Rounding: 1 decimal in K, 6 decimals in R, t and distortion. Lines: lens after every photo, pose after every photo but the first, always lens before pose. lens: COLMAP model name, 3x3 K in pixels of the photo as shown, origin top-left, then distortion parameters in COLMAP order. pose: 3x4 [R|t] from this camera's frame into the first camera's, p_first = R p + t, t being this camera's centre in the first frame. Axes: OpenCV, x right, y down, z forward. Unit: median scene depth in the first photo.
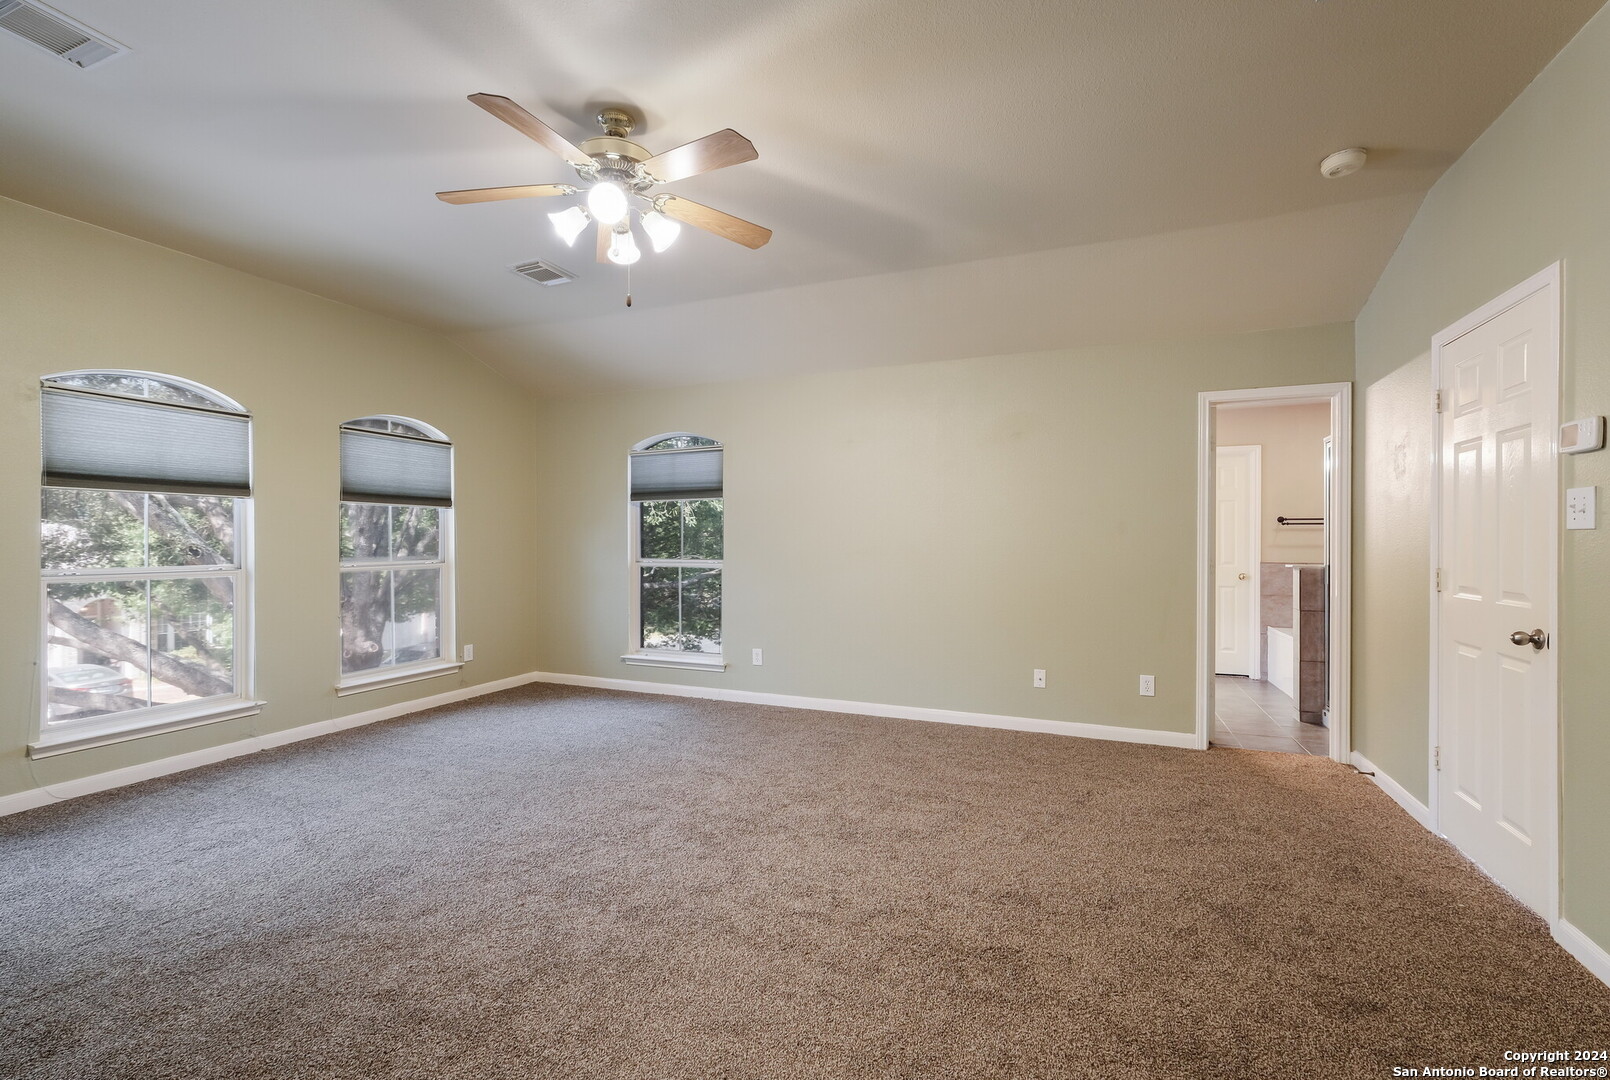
lens RADIAL K [[697.5, 0, 810.1], [0, 697.5, 545.7], [0, 0, 1]] dist [-0.000258, -0.000645]
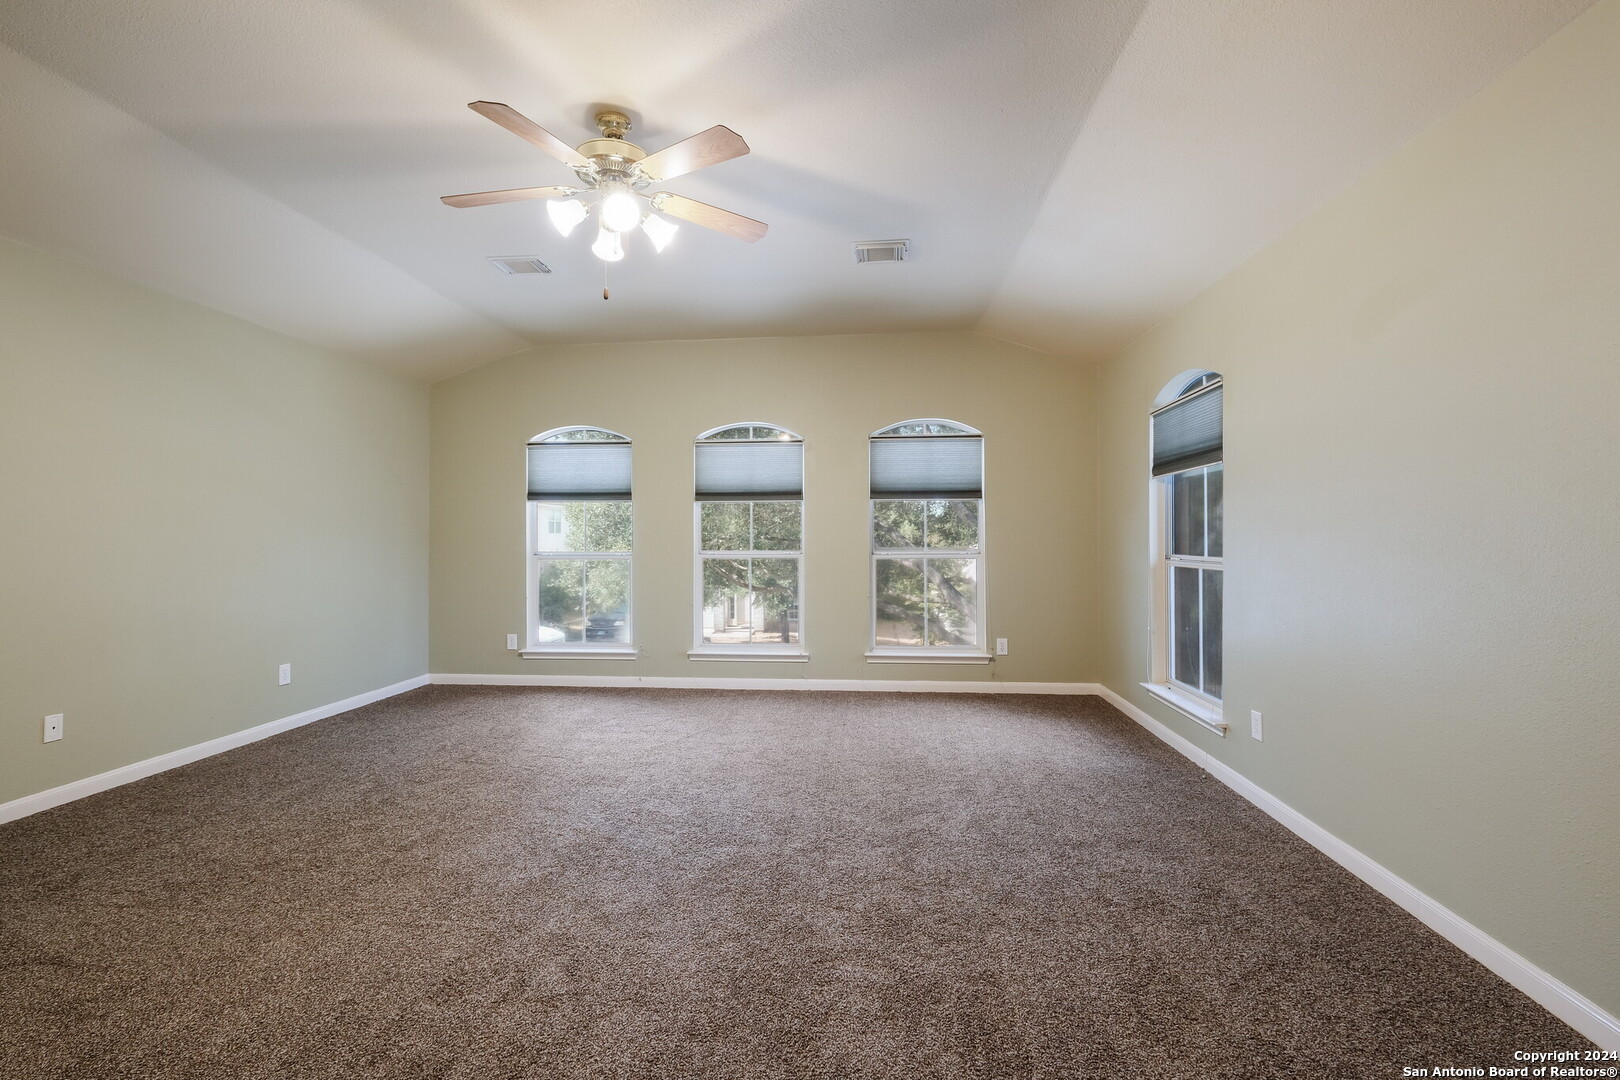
lens RADIAL K [[701.5, 0, 811.0], [0, 701.5, 537.7], [0, 0, 1]] dist [-0.005408, 0.000252]
pose [[0.291812, -0.000052, -0.956476, 0.446115], [-0.001159, 0.999999, -0.000408, 0.002340], [0.956475, 0.001227, 0.291811, 0.547839]]
